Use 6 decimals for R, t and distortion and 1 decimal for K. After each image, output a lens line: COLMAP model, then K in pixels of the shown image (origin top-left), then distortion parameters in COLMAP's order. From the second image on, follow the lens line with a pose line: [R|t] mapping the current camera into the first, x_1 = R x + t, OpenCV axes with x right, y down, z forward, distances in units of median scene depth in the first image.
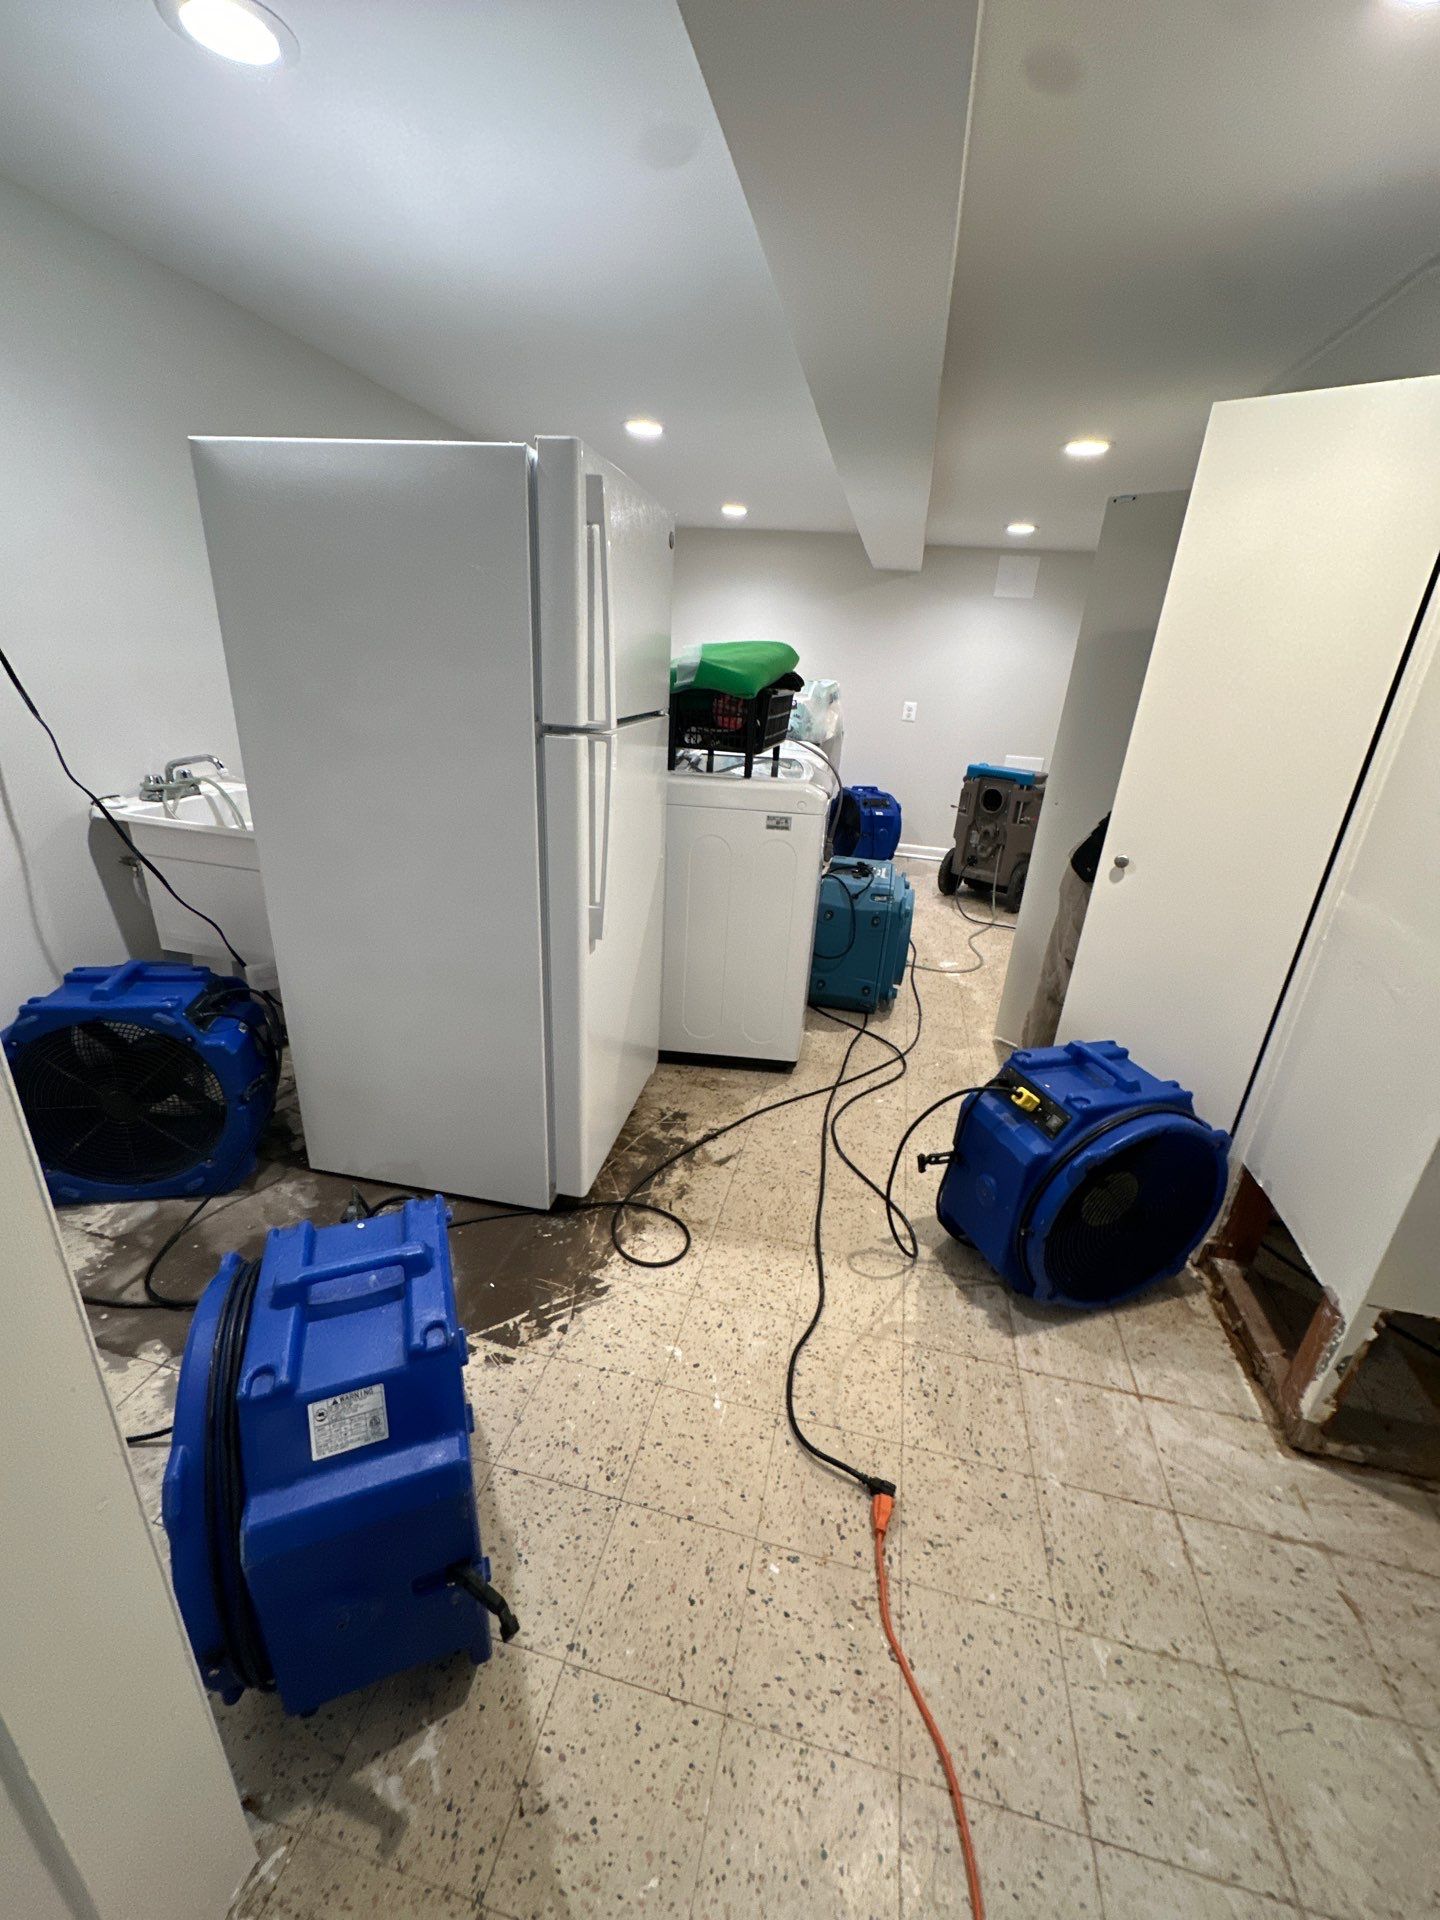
lens RADIAL K [[761.4, 0, 717.8], [0, 761.4, 961.9], [0, 0, 1]] dist [-0.006032, 0.001327]
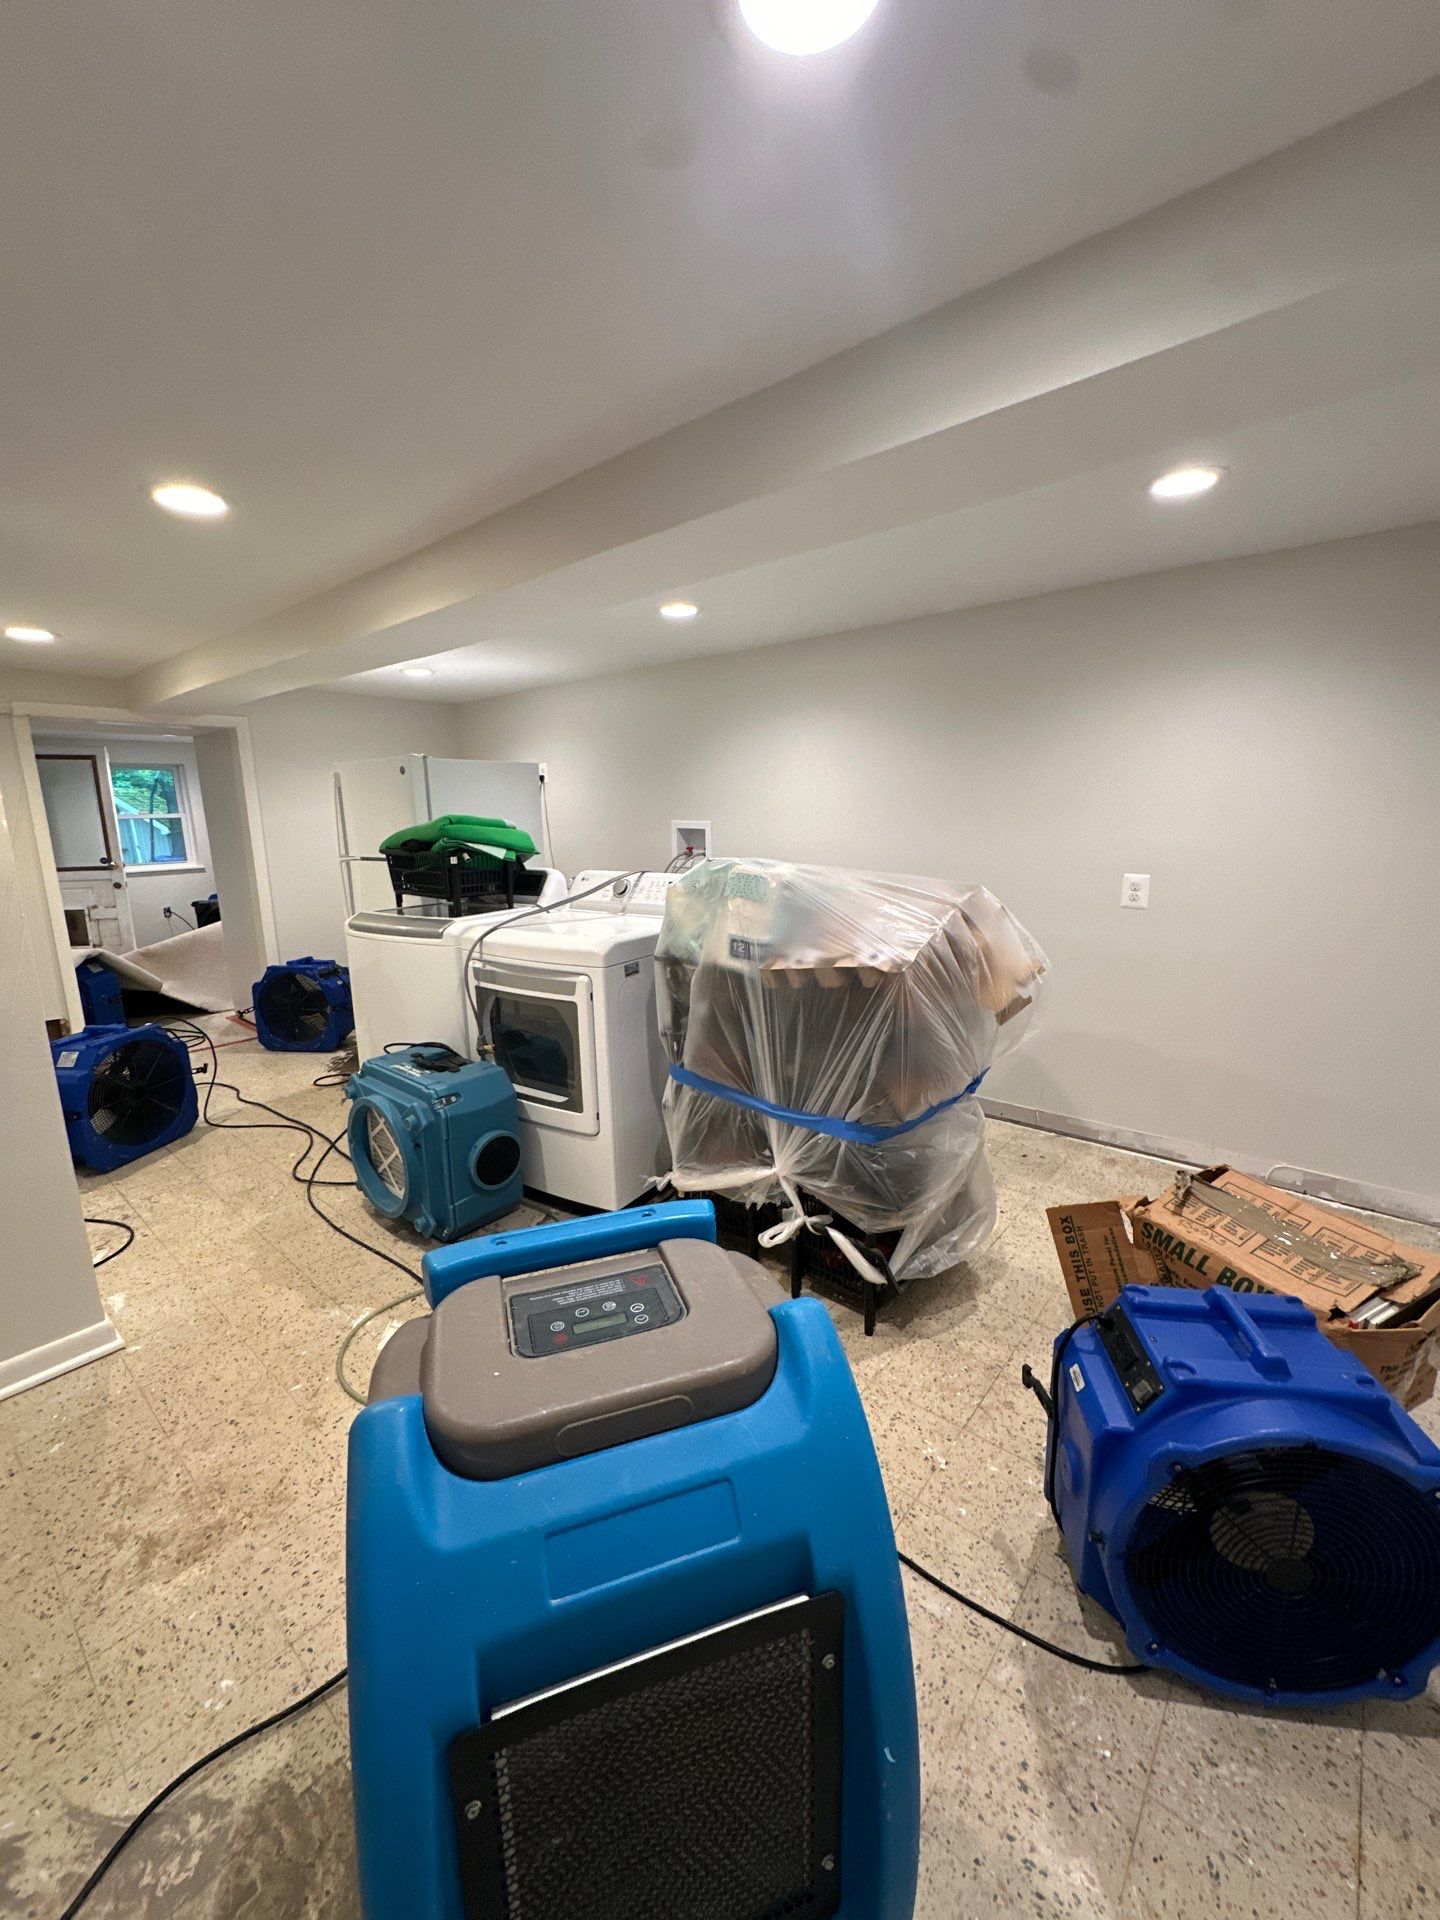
lens RADIAL K [[761.4, 0, 713.8], [0, 761.4, 962.6], [0, 0, 1]] dist [-0.006032, 0.001327]
pose [[-0.461745, 0.124600, -0.878217, 1.414133], [-0.332747, 0.893448, 0.301712, -1.059536], [0.822235, 0.431538, -0.371085, 2.806222]]
